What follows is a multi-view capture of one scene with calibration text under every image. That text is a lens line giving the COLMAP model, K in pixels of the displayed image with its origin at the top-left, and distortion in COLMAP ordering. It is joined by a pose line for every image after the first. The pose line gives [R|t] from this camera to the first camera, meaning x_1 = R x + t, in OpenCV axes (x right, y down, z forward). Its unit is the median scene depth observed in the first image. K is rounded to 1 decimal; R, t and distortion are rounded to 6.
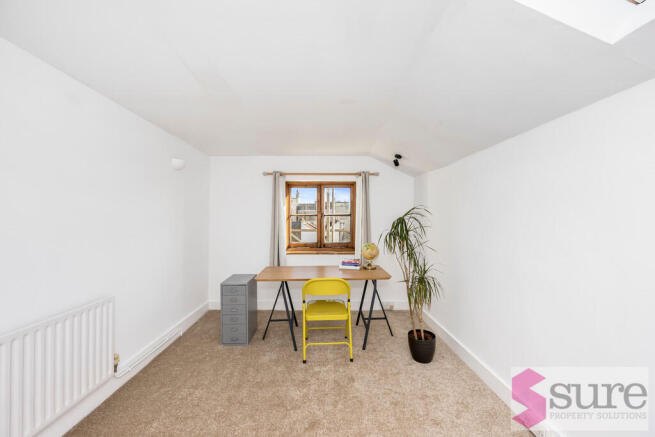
lens RADIAL K [[261.4, 0, 330.5], [0, 261.4, 217.1], [0, 0, 1]] dist [-0.000685, 0.000048]
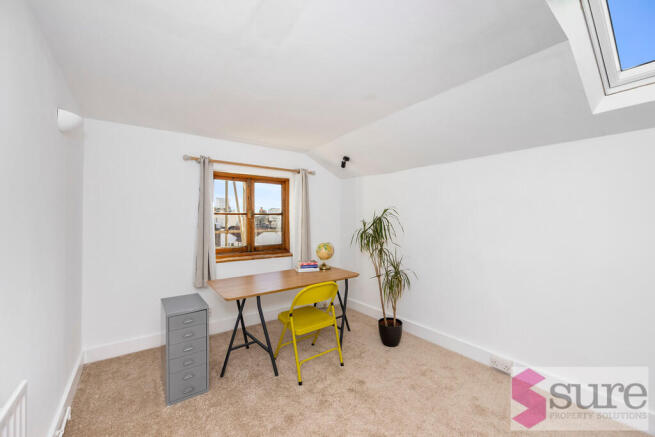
lens RADIAL K [[261.4, 0, 330.5], [0, 261.4, 217.1], [0, 0, 1]] dist [-0.000685, 0.000048]
pose [[0.820681, 0.002286, 0.571382, -0.387154], [-0.004925, 0.999983, 0.003073, -0.001541], [-0.571366, -0.005336, 0.820678, 0.175606]]
